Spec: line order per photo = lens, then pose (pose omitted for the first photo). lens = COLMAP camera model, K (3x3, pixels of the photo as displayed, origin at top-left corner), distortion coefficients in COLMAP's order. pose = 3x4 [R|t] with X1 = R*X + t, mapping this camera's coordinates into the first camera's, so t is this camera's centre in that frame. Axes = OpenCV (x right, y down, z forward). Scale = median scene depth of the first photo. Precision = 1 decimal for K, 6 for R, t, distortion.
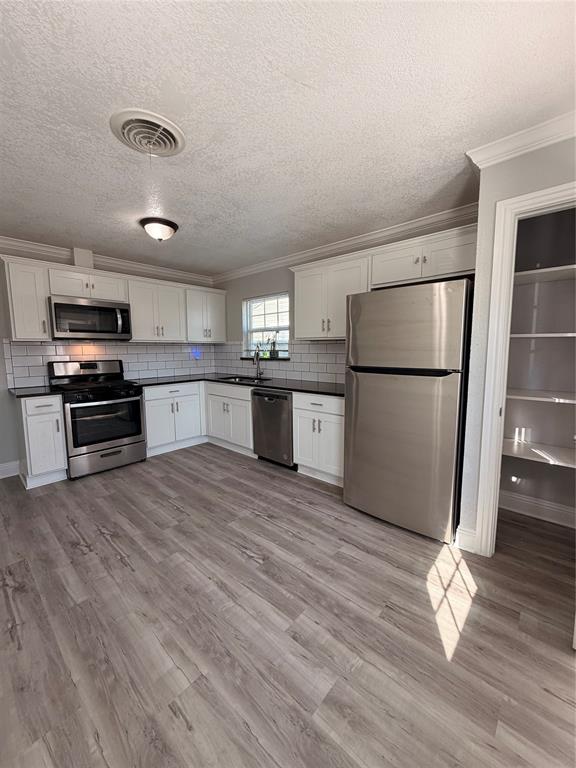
lens RADIAL K [[303.9, 0, 290.0], [0, 303.9, 389.0], [0, 0, 1]] dist [0.000247, 0.000529]
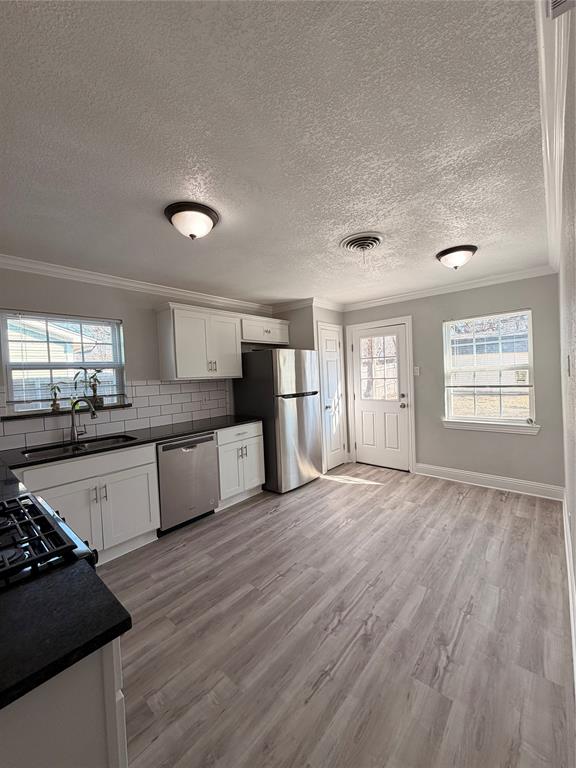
lens RADIAL K [[303.9, 0, 287.4], [0, 303.9, 379.3], [0, 0, 1]] dist [0.000247, 0.000529]
pose [[-0.008730, -0.005993, 0.999944, -1.339943], [0.177753, 0.984047, 0.007450, -0.162864], [-0.984036, 0.177808, -0.007525, 0.987277]]
